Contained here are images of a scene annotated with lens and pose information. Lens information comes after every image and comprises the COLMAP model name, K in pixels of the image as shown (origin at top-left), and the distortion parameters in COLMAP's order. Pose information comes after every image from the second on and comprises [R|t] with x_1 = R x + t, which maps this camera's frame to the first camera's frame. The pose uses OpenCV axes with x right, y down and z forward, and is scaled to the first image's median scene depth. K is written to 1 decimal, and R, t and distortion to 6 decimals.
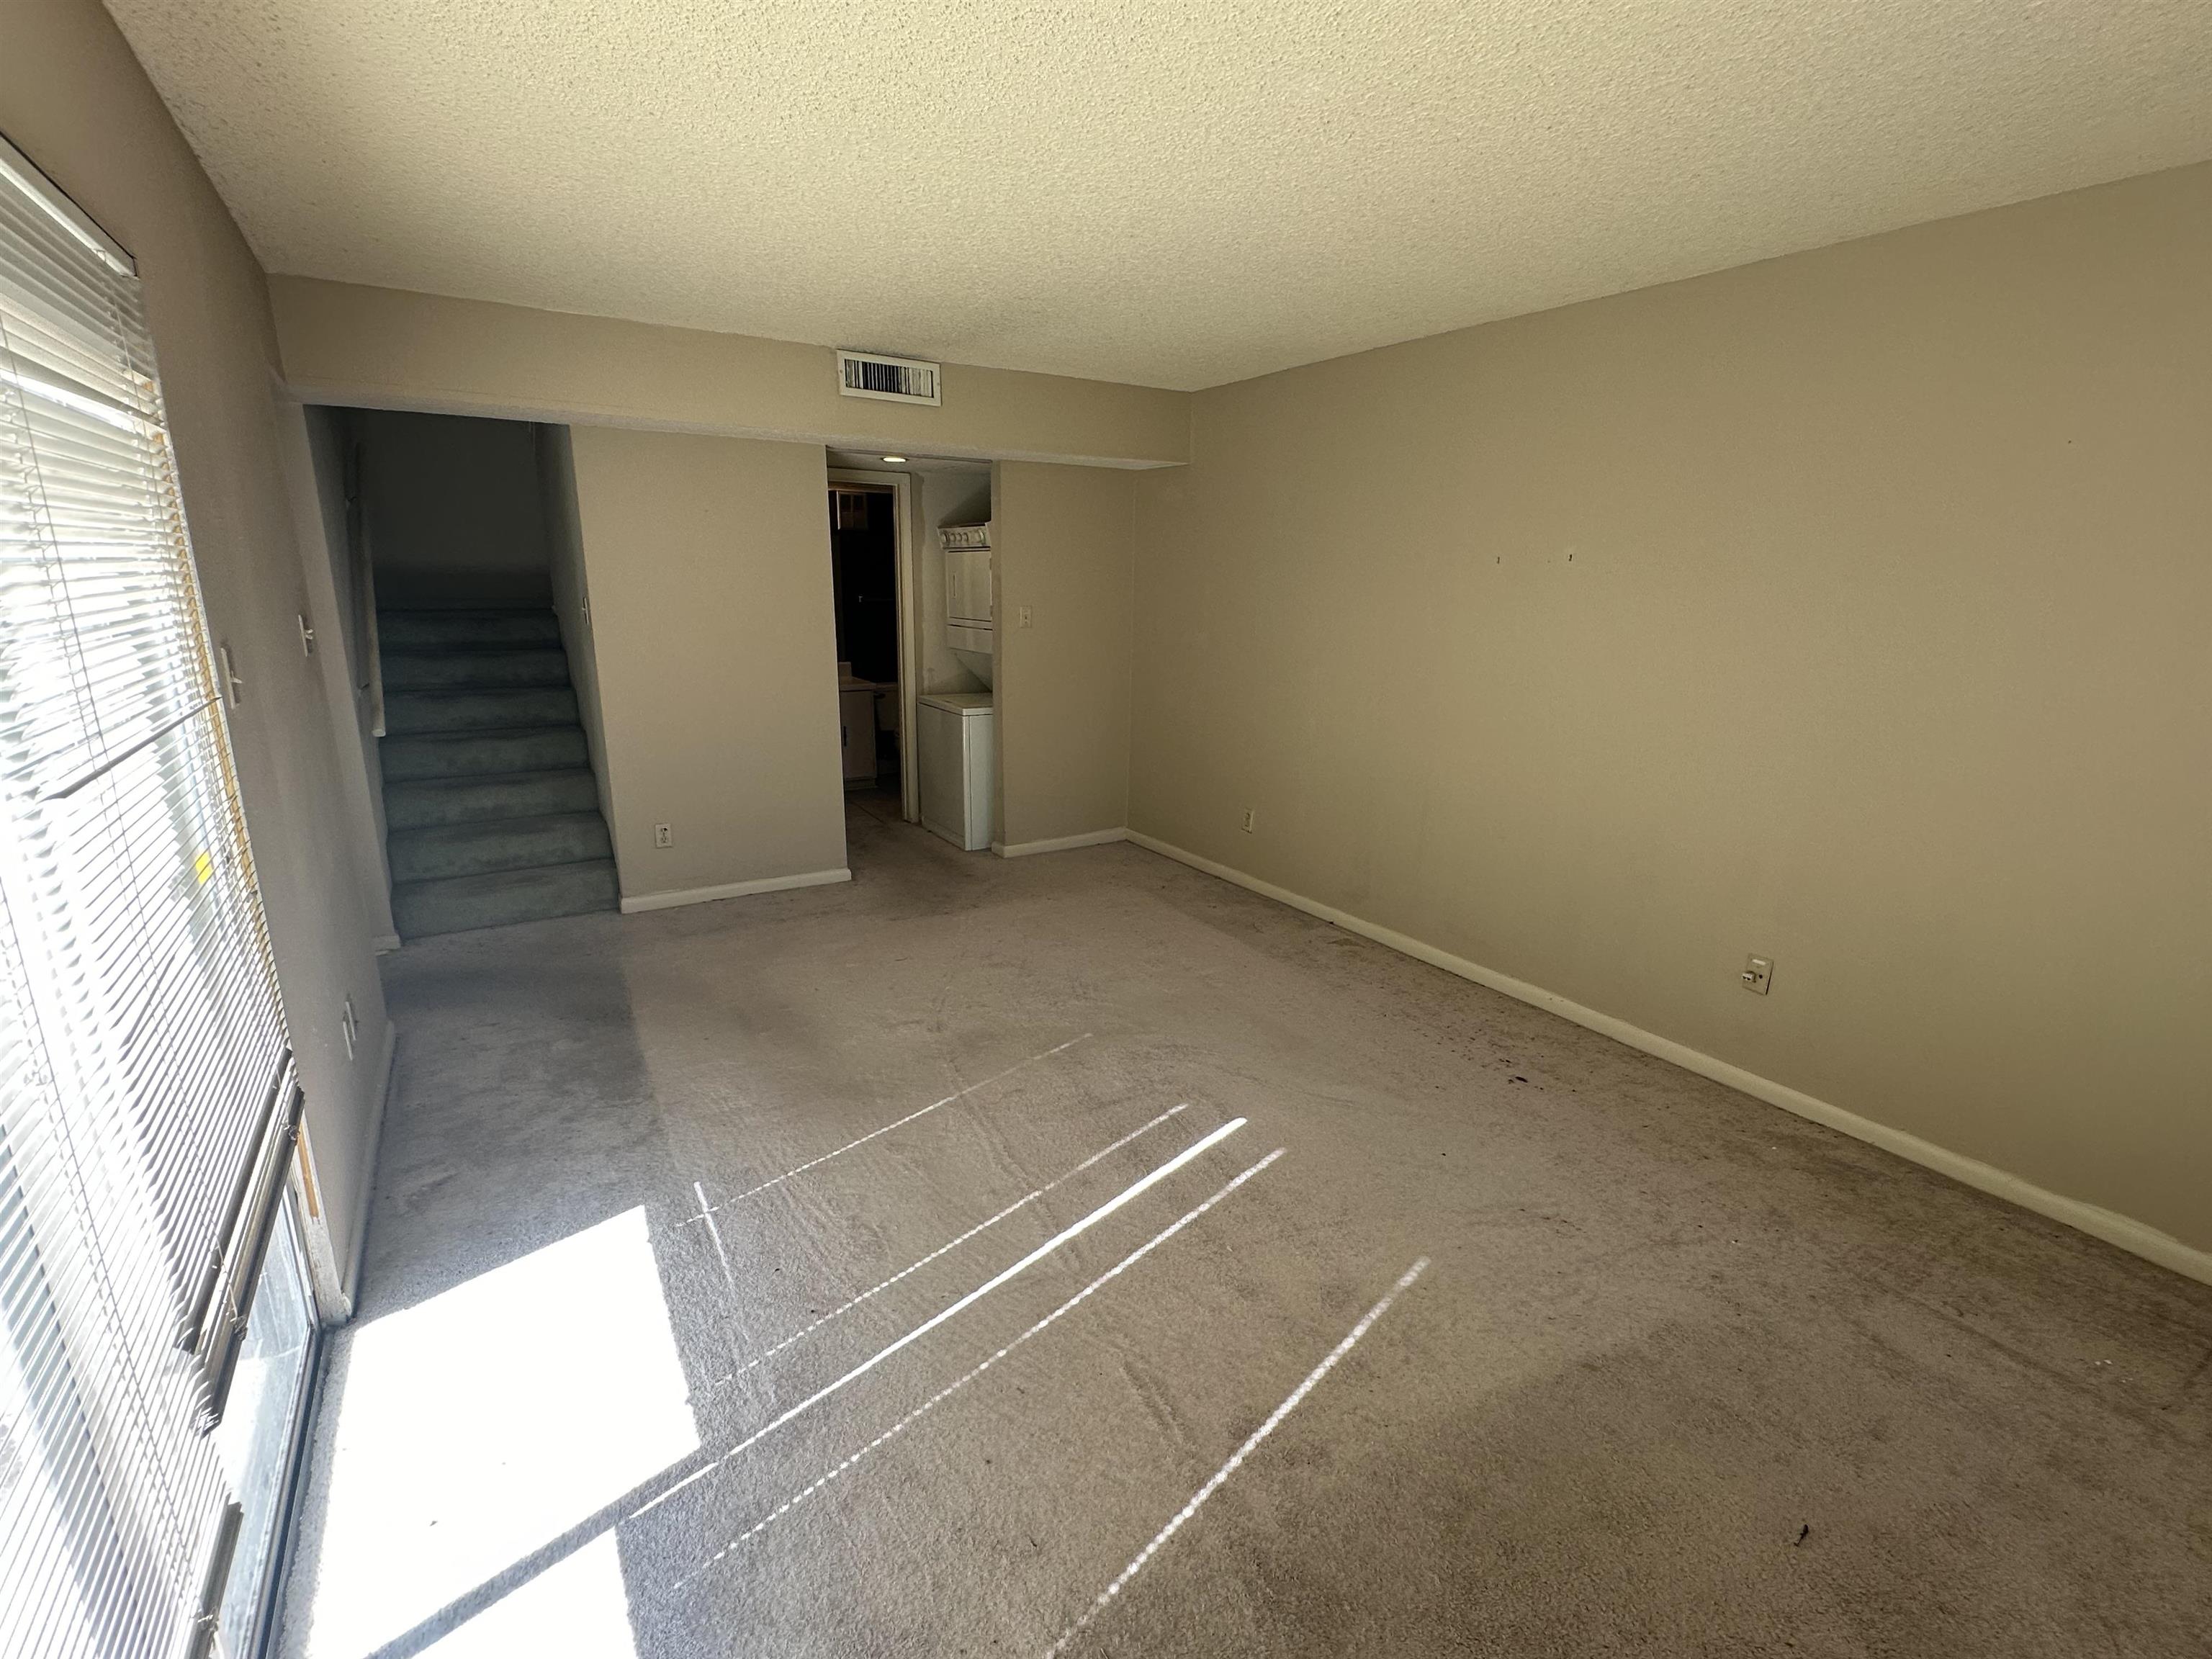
lens RADIAL K [[1013.9, 0, 1105.4], [0, 1013.9, 833.0], [0, 0, 1]] dist [-0.002007, 0.001467]
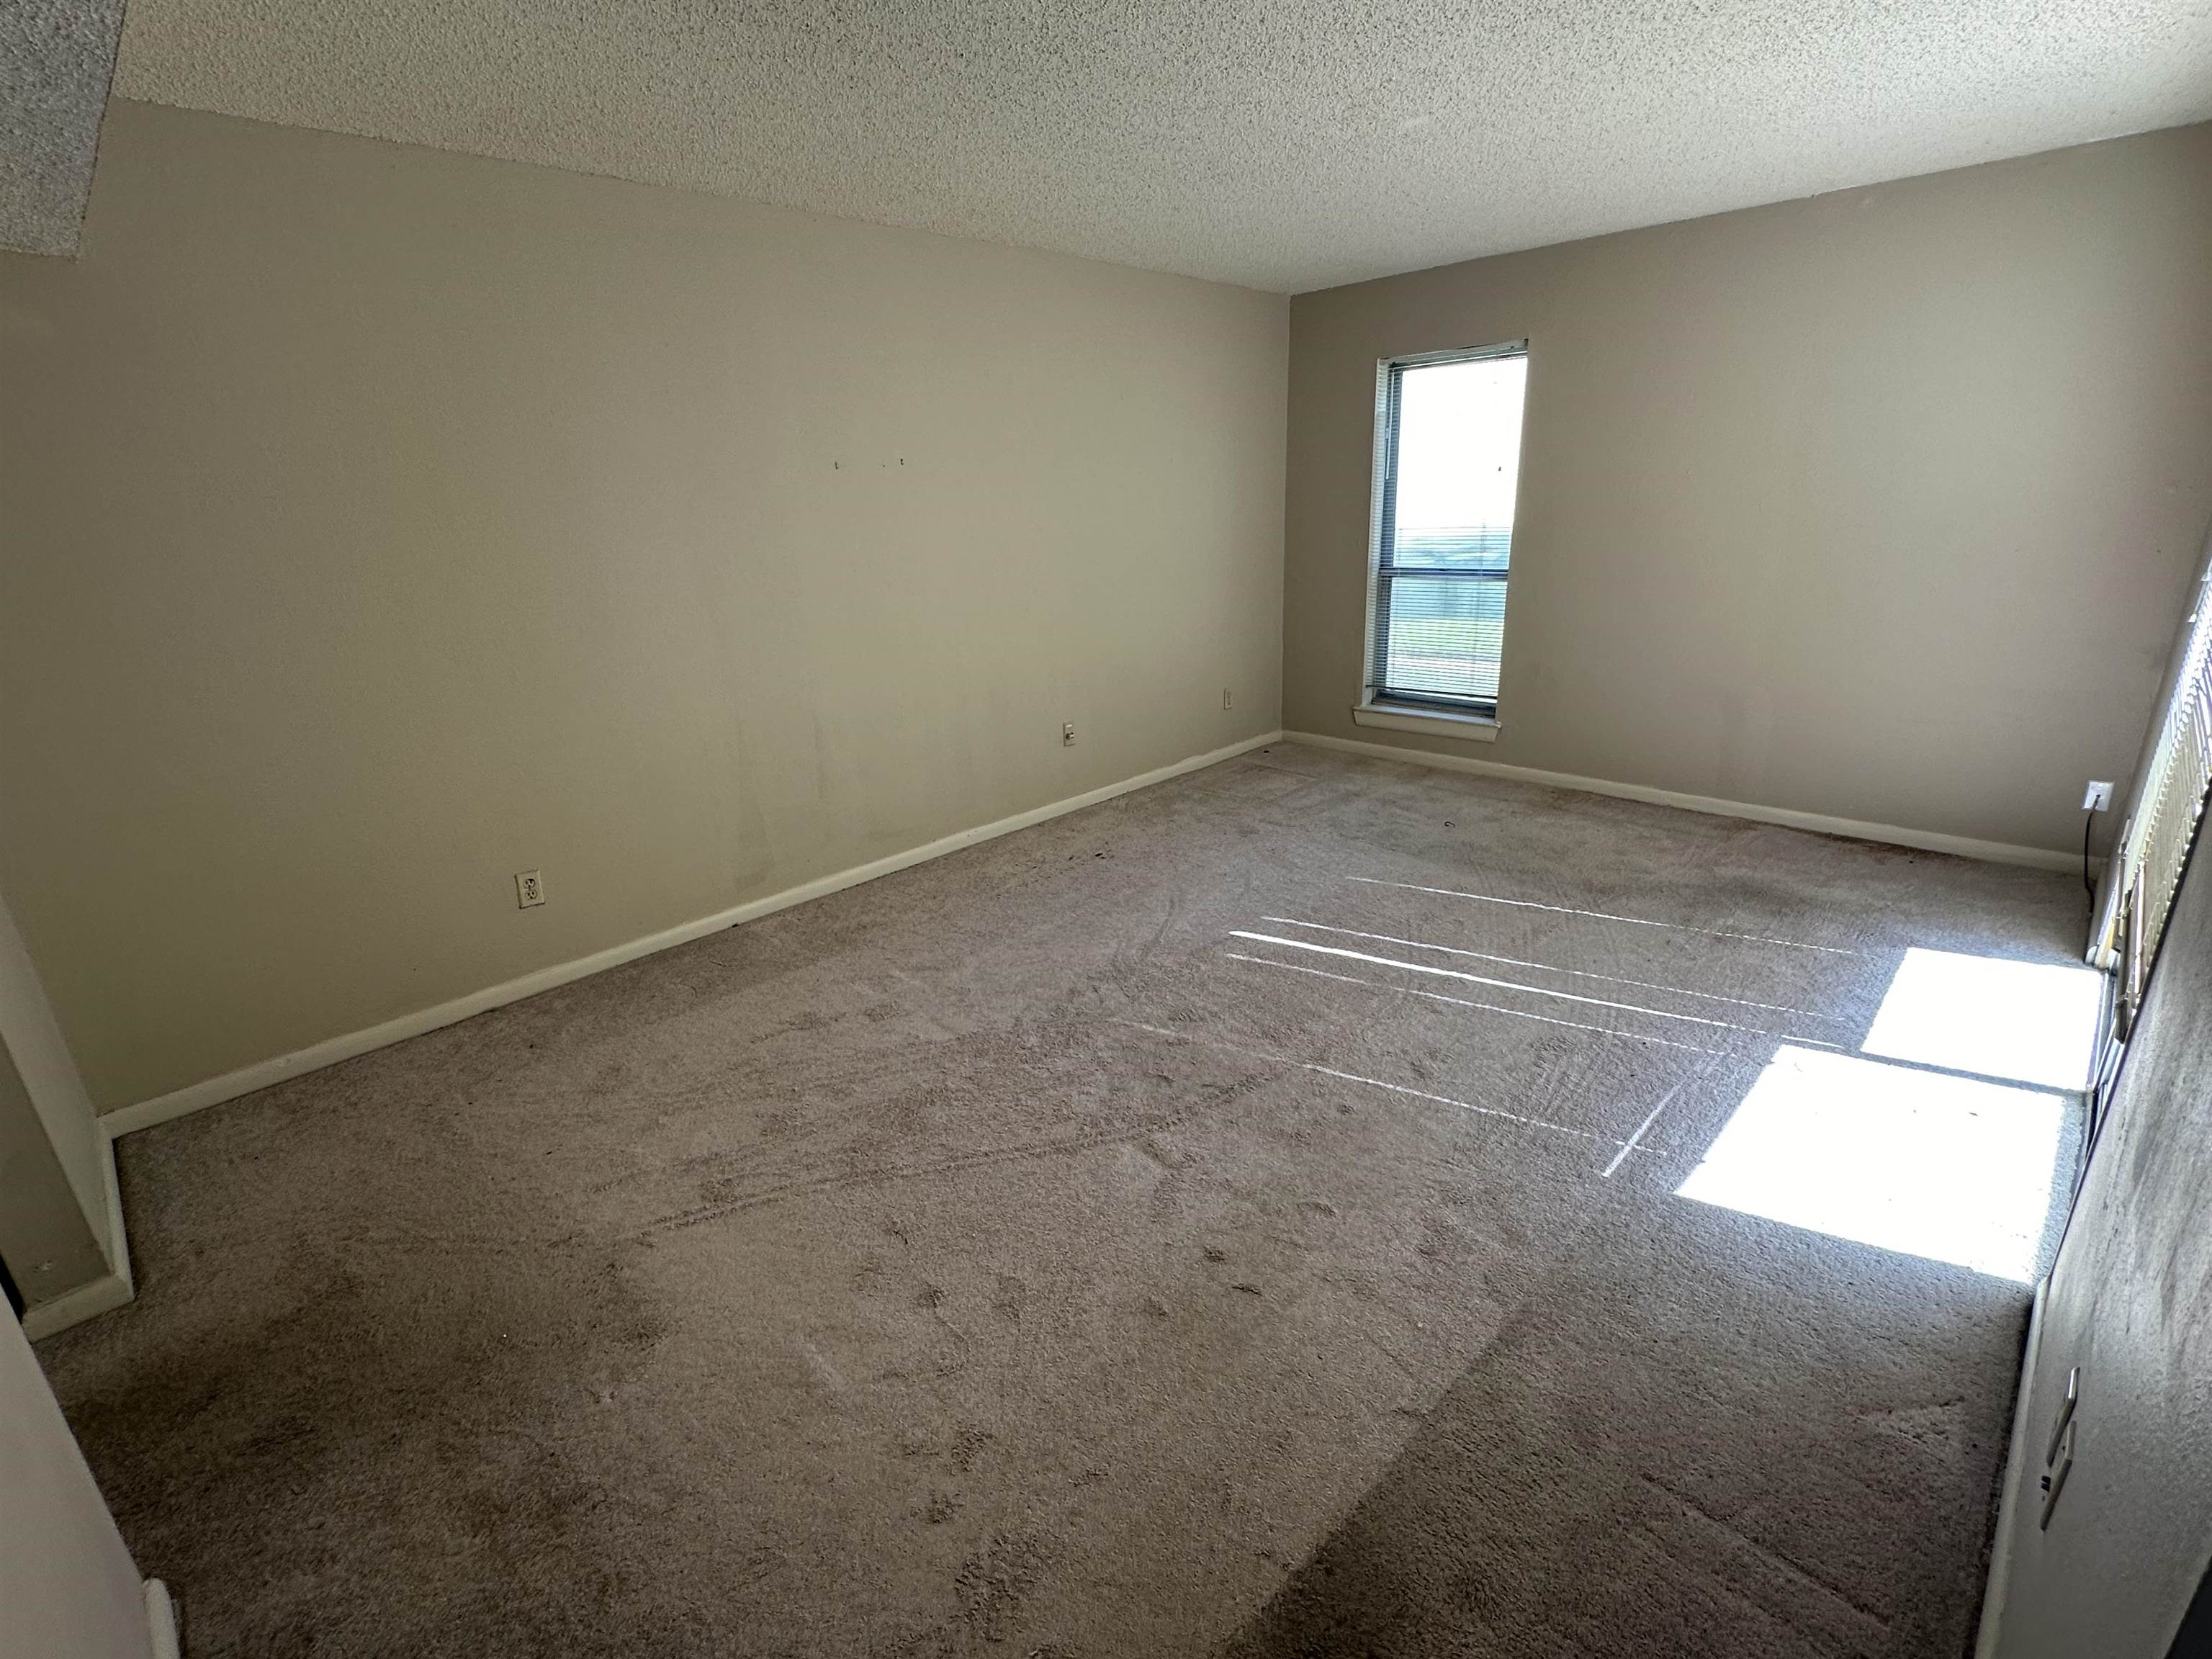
lens RADIAL K [[1013.9, 0, 1104.1], [0, 1013.9, 832.3], [0, 0, 1]] dist [-0.002007, 0.001467]
pose [[-0.235384, -0.321138, 0.917314, -1.029927], [0.277138, 0.882470, 0.380054, -0.371254], [-0.931552, 0.343681, -0.118720, 1.437745]]
